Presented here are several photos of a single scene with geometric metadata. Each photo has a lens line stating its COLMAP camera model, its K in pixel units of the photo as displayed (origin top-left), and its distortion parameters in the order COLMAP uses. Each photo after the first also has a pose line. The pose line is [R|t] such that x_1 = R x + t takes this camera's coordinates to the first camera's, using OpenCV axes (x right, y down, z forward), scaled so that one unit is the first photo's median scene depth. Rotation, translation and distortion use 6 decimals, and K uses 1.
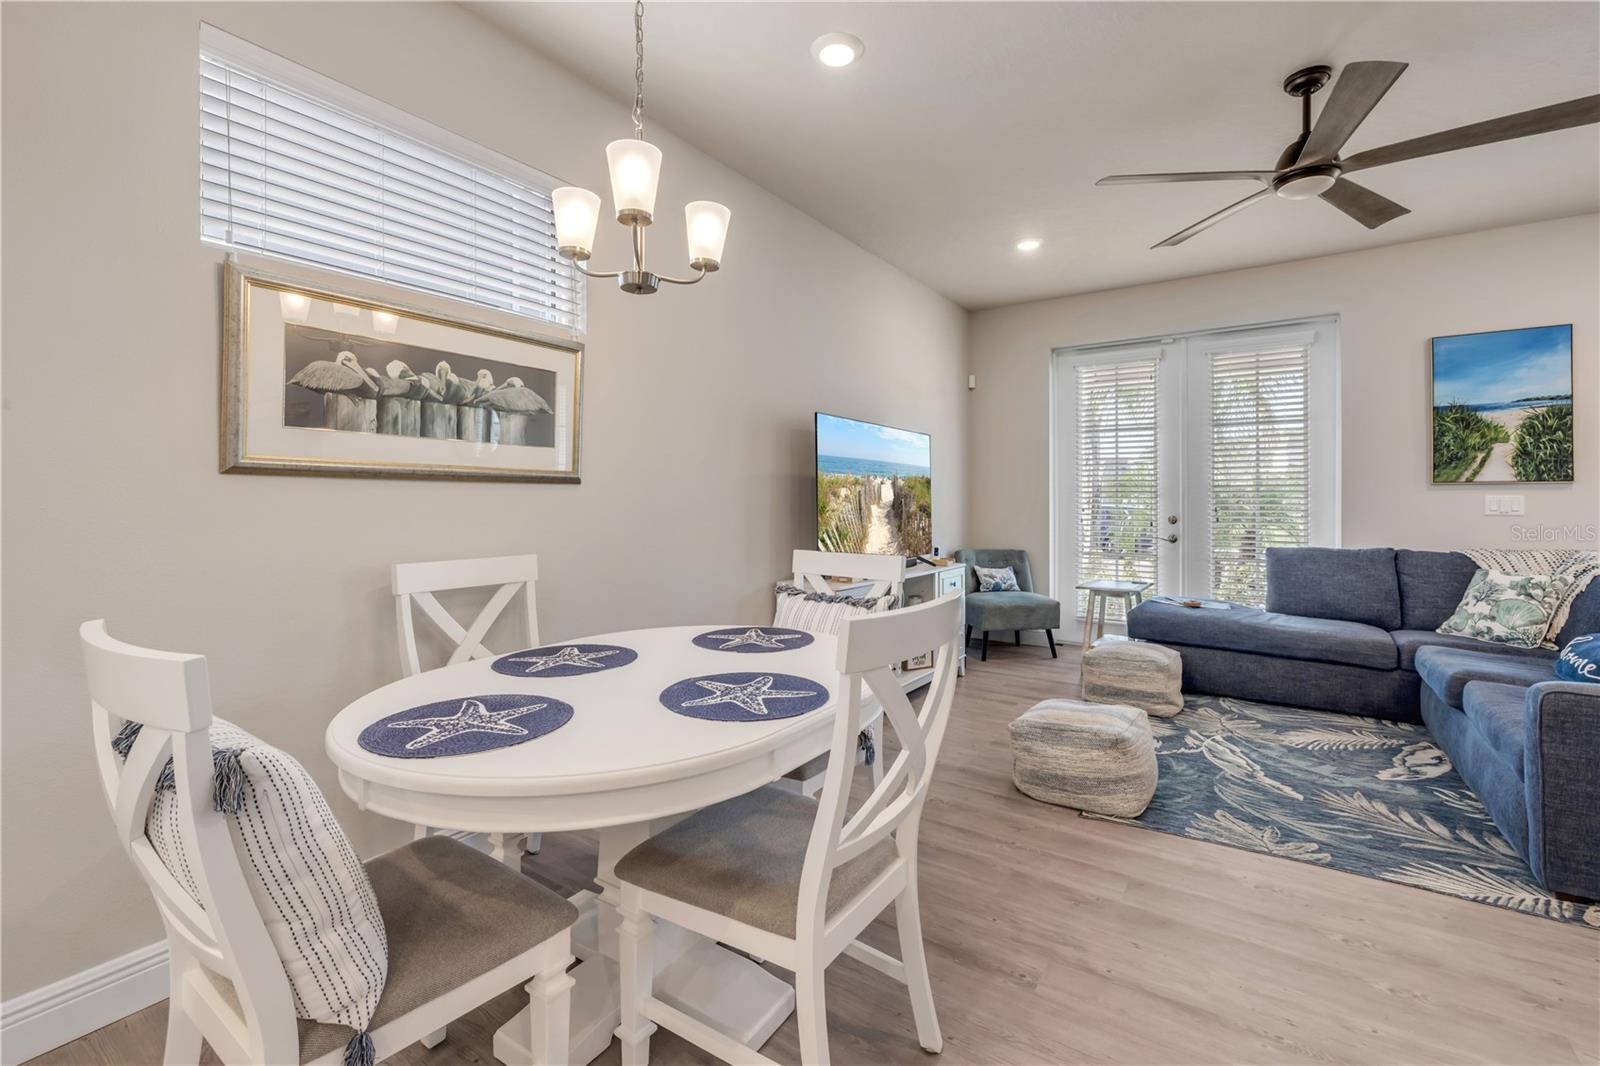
lens RADIAL K [[681.3, 0, 790.1], [0, 681.3, 497.4], [0, 0, 1]] dist [-0.002534, -0.001361]
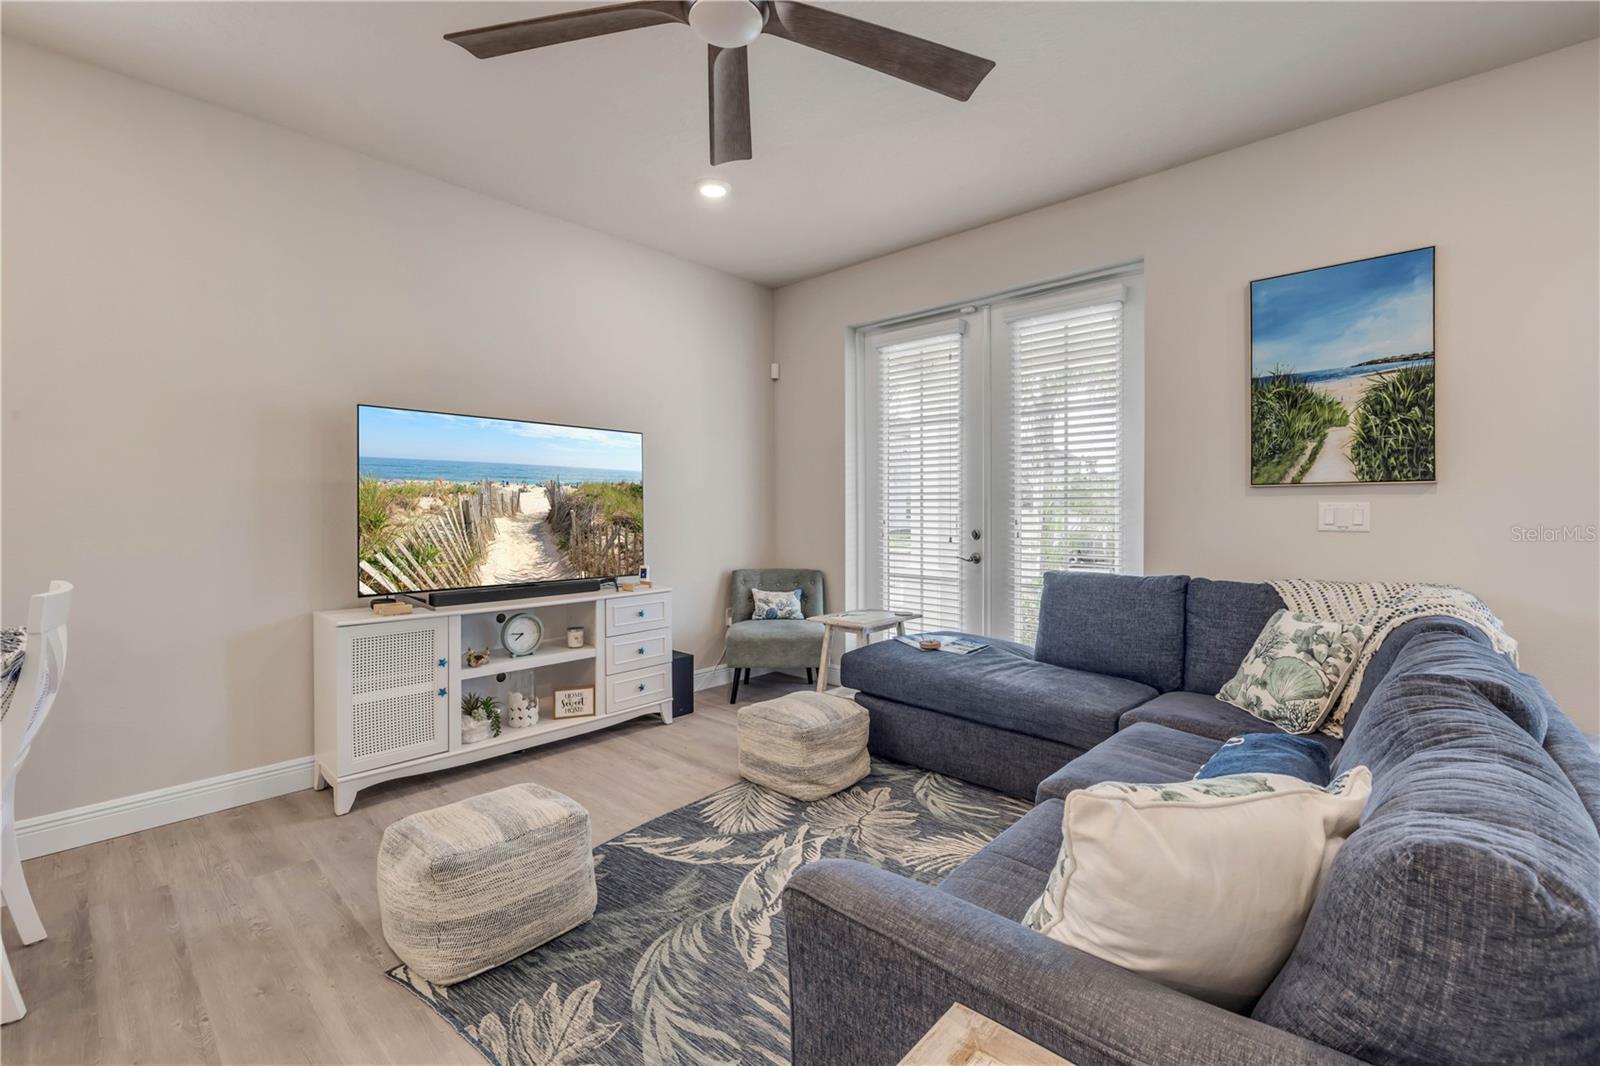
lens RADIAL K [[681.3, 0, 787.8], [0, 681.3, 511.0], [0, 0, 1]] dist [-0.002534, -0.001361]
pose [[0.991355, -0.003078, -0.131172, 0.648616], [0.004129, 0.999962, 0.007742, -0.002013], [0.131143, -0.008217, 0.991329, 0.265169]]
